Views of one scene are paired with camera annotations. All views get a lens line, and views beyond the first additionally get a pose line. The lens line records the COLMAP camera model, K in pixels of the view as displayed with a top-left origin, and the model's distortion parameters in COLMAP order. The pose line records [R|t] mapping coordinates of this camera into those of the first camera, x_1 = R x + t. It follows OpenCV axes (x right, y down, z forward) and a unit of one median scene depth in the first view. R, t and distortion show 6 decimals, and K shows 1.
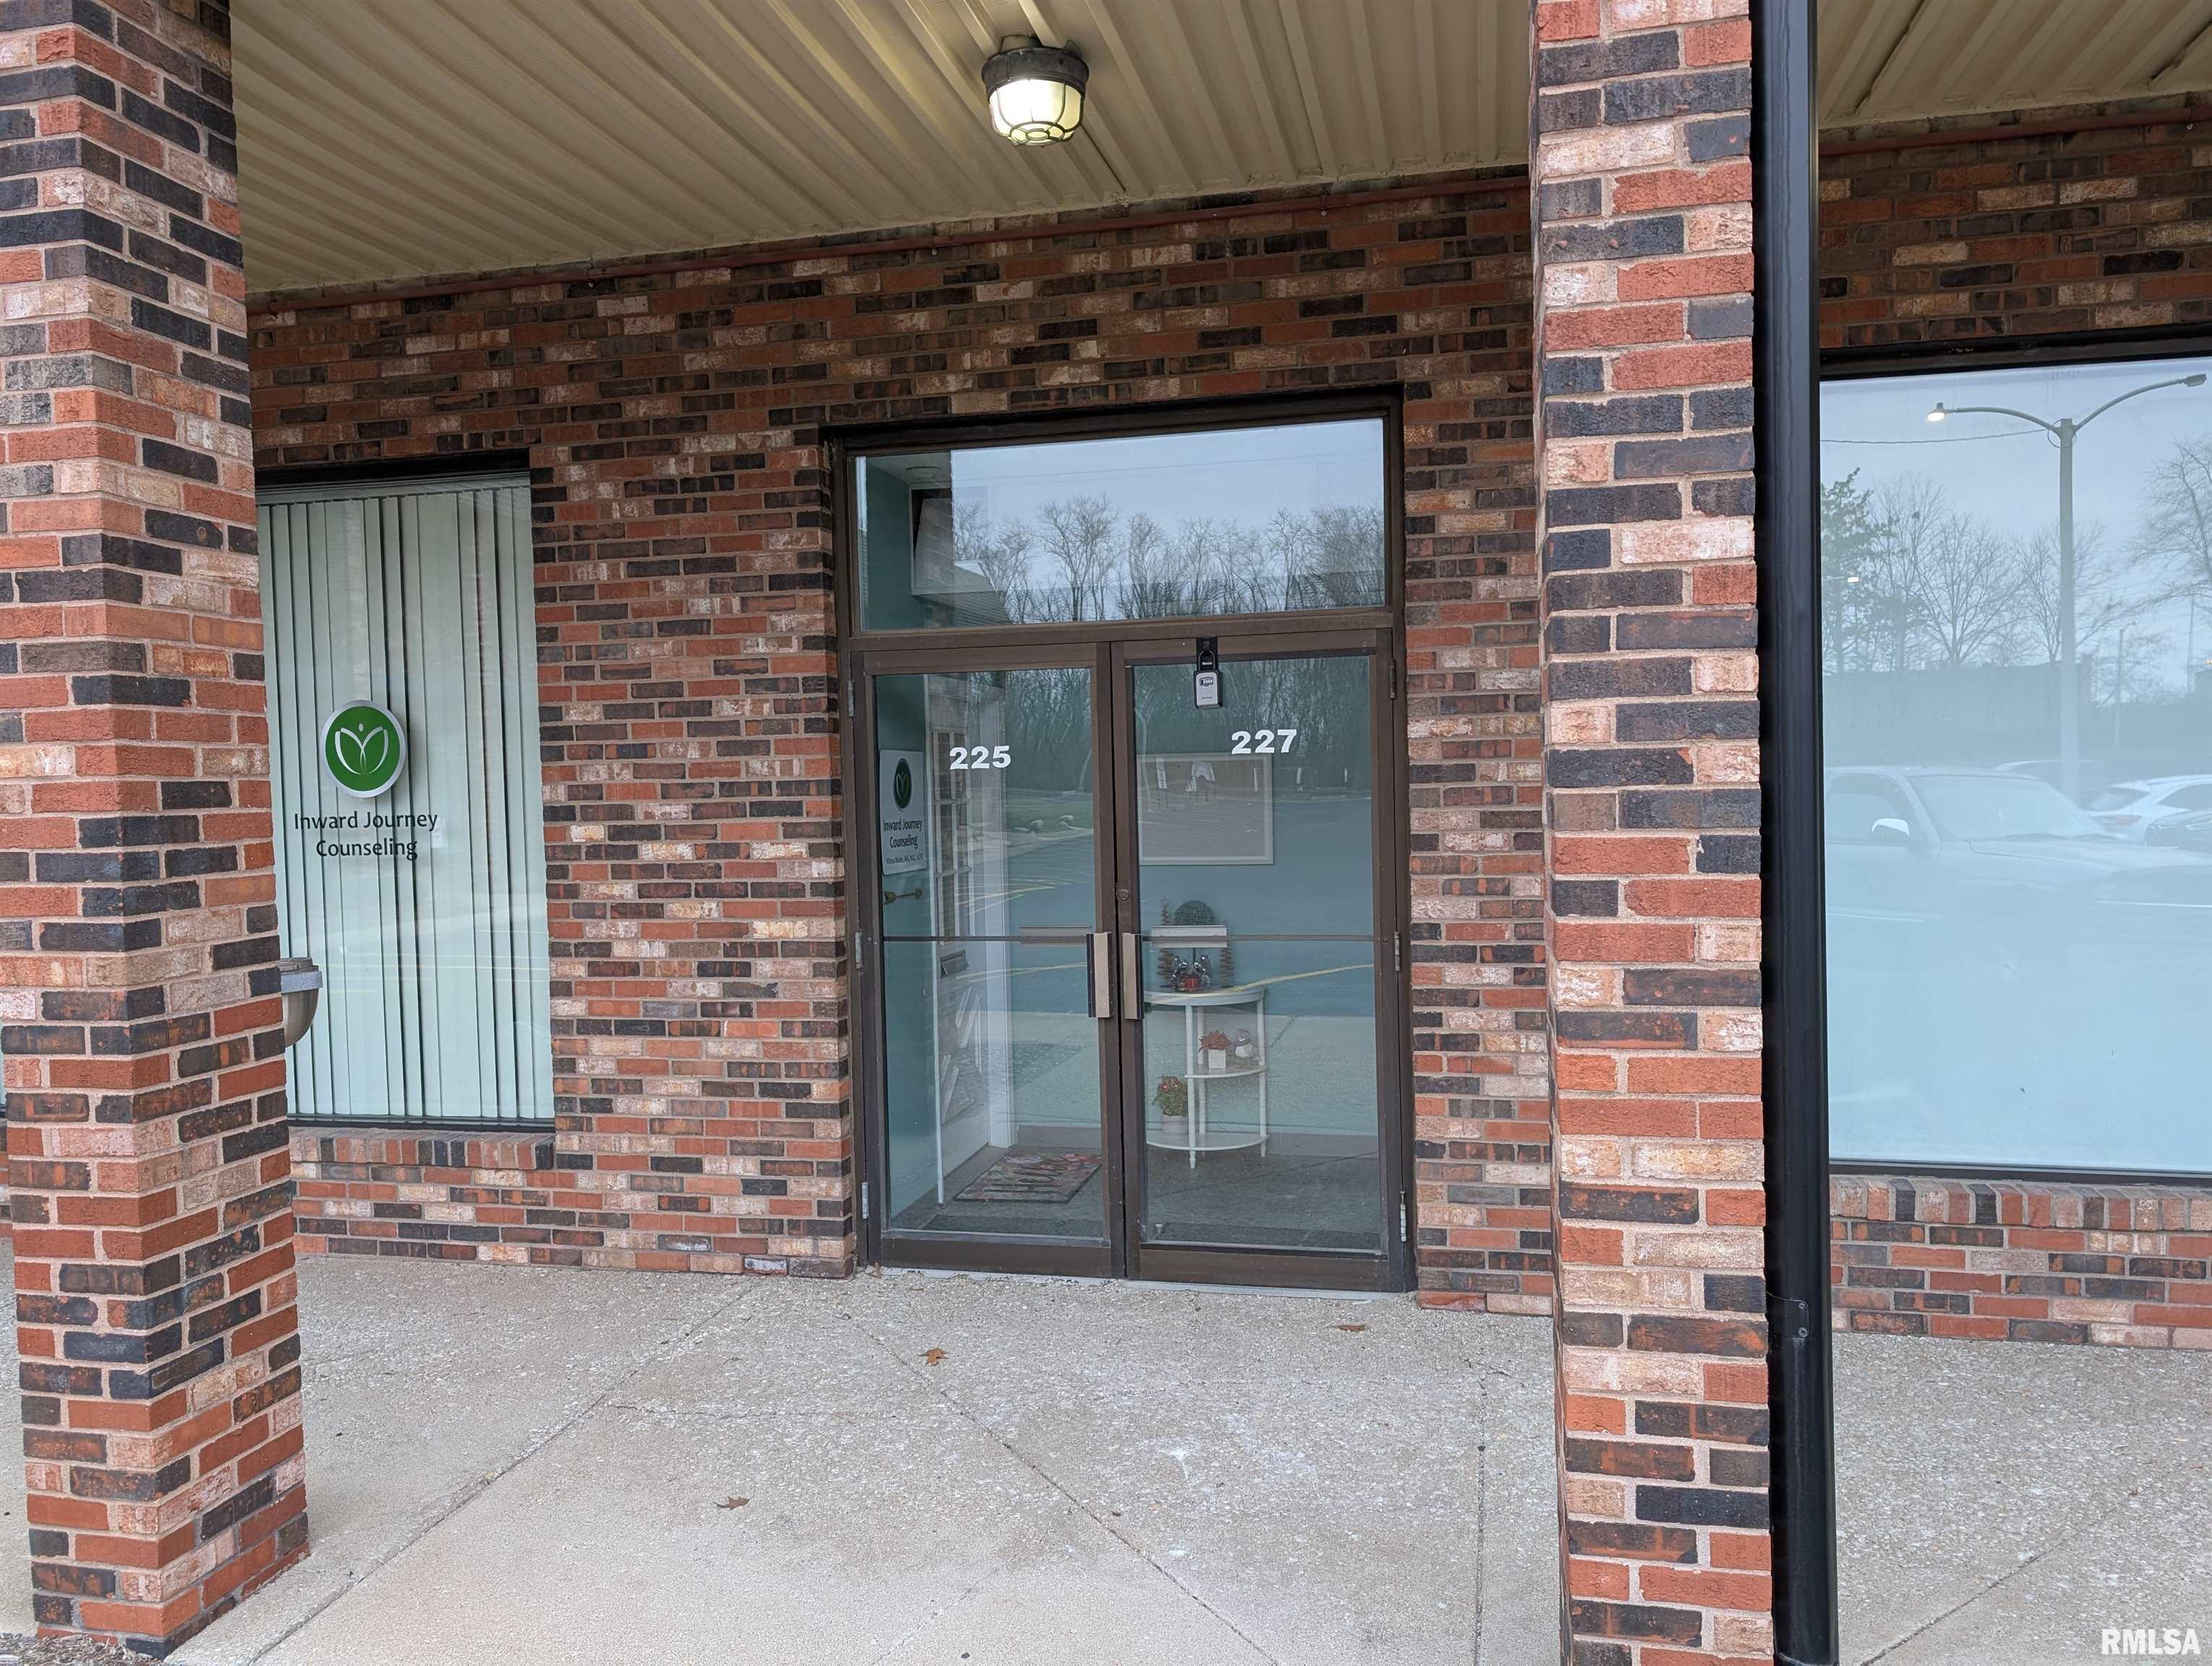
lens RADIAL K [[1570.0, 0, 1110.8], [0, 1570.0, 836.2], [0, 0, 1]] dist [0.014934, -0.015163]
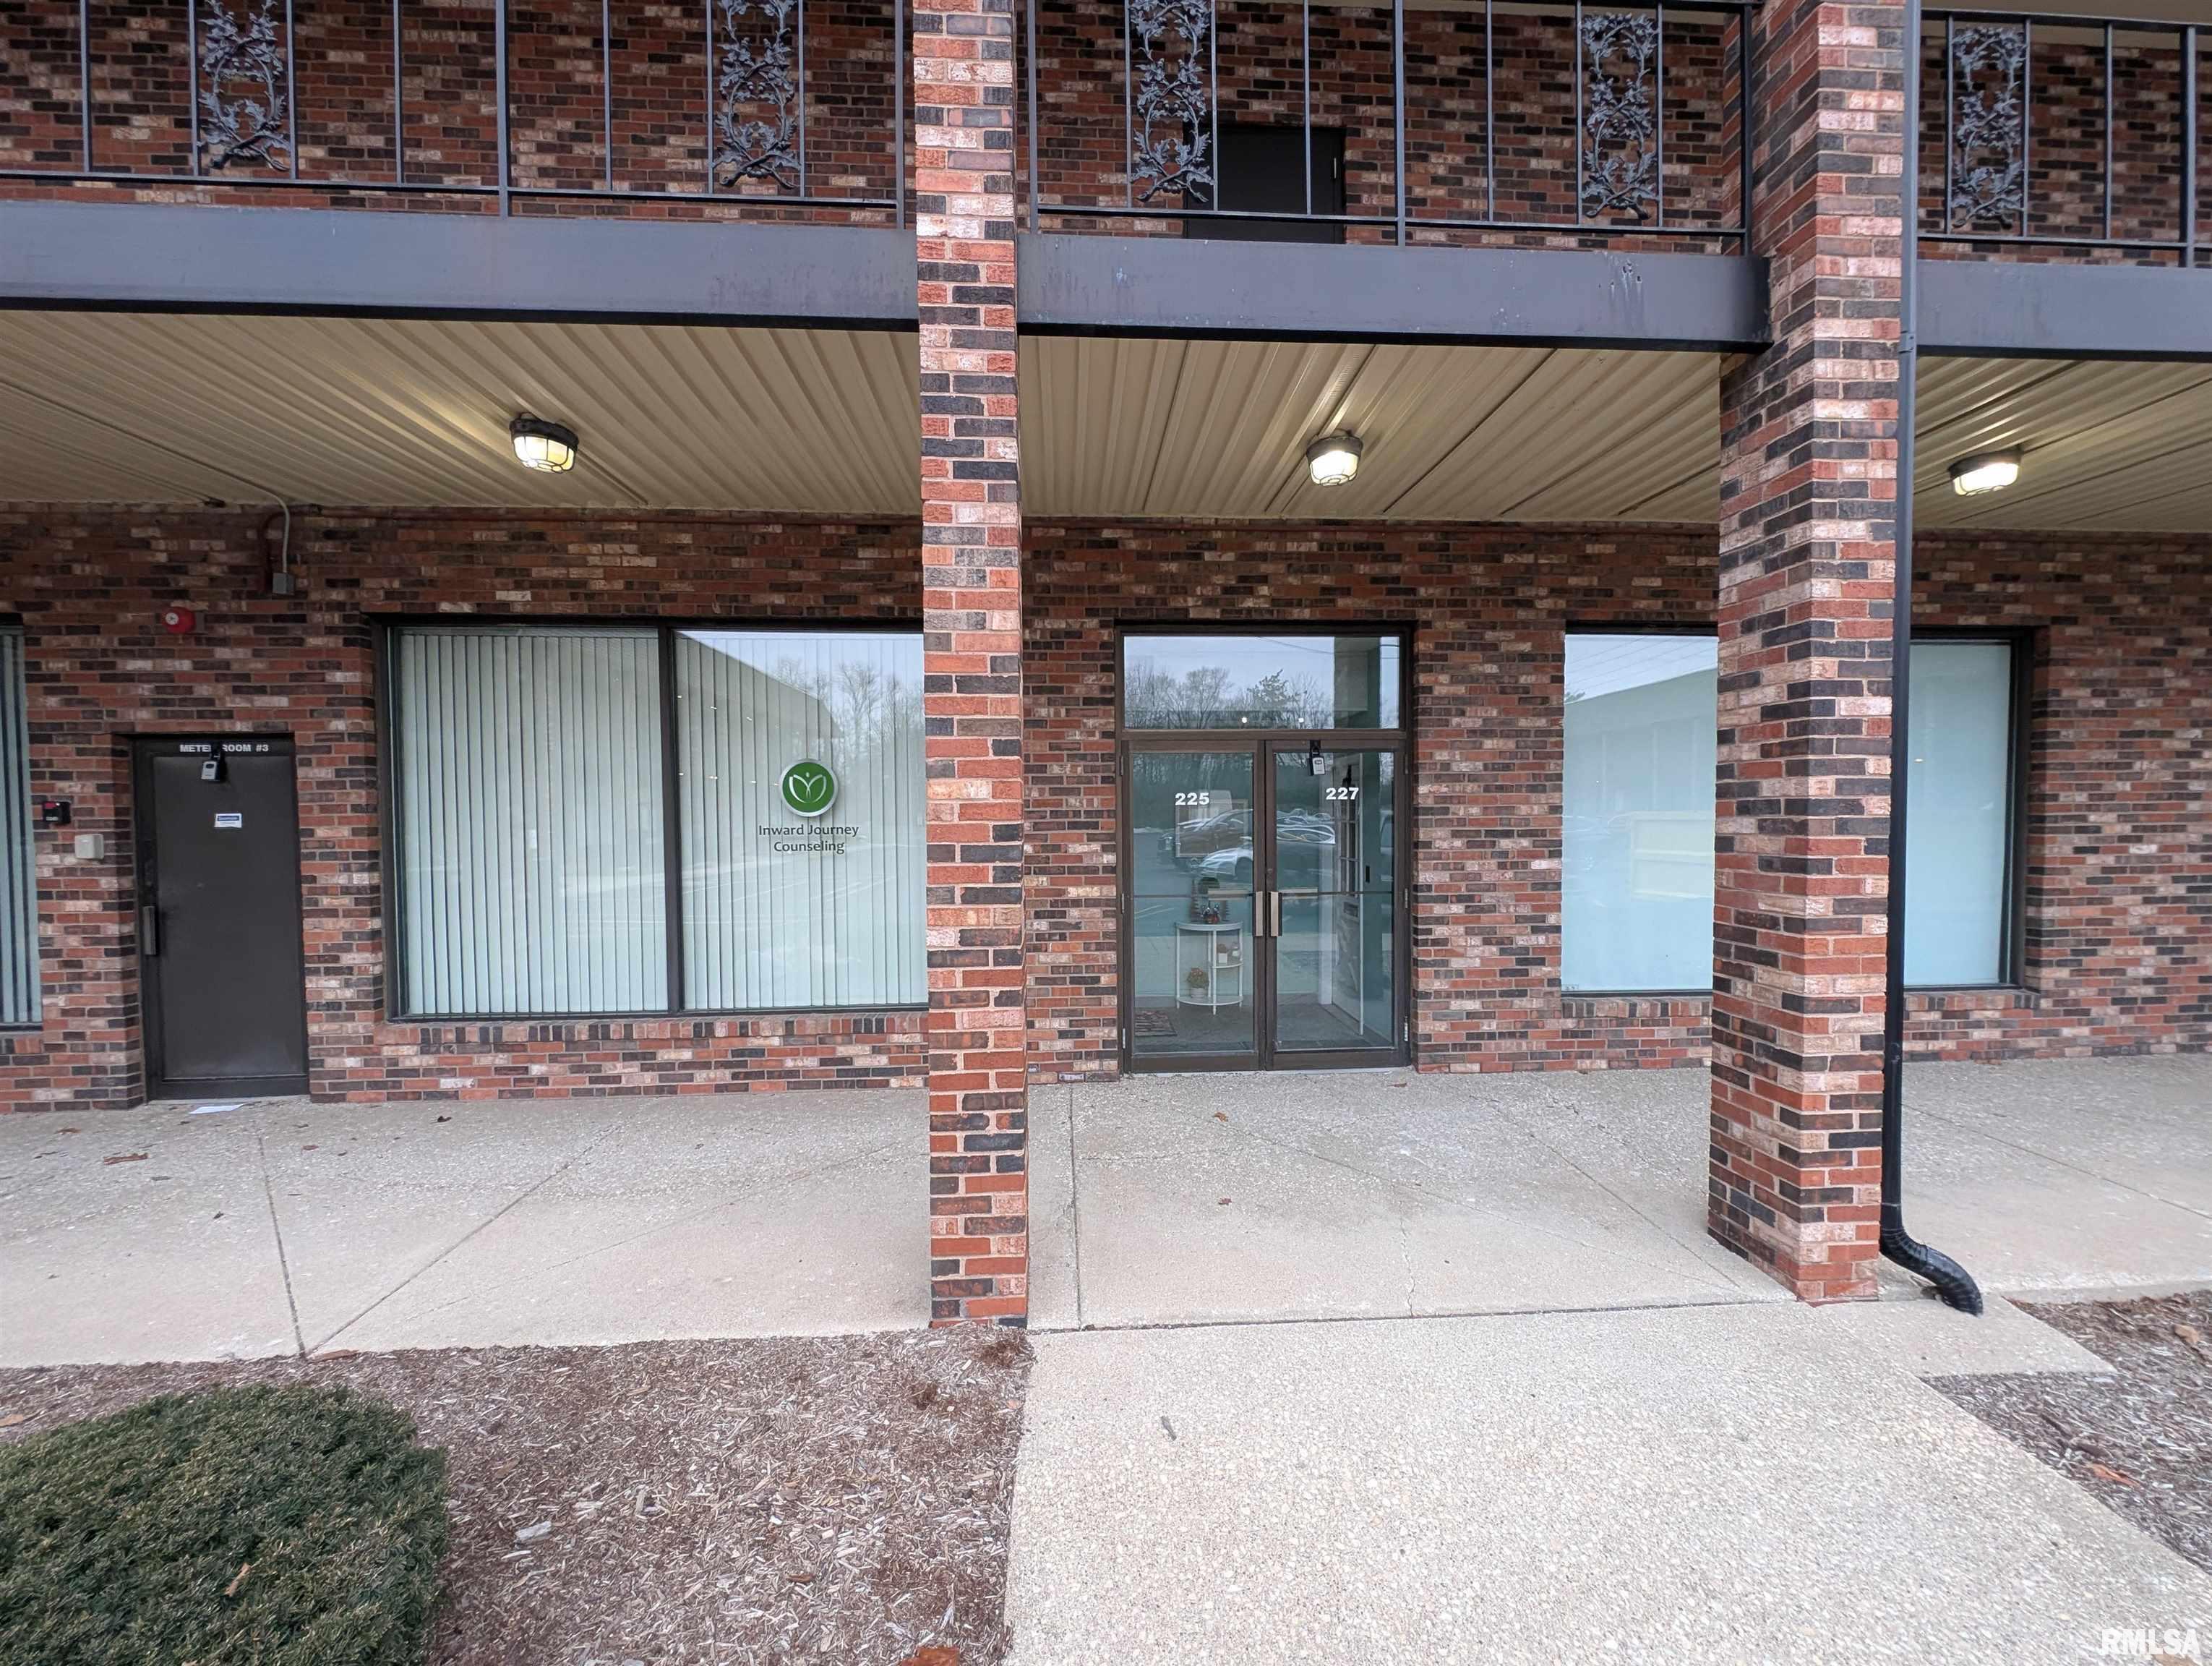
lens RADIAL K [[822.8, 0, 1104.6], [0, 822.8, 832.6], [0, 0, 1]] dist [0.004328, -0.000423]
pose [[0.962089, 0.007626, 0.272629, -0.498375], [-0.003181, 0.999855, -0.016744, 0.007568], [-0.272717, 0.015242, 0.961973, 0.083094]]
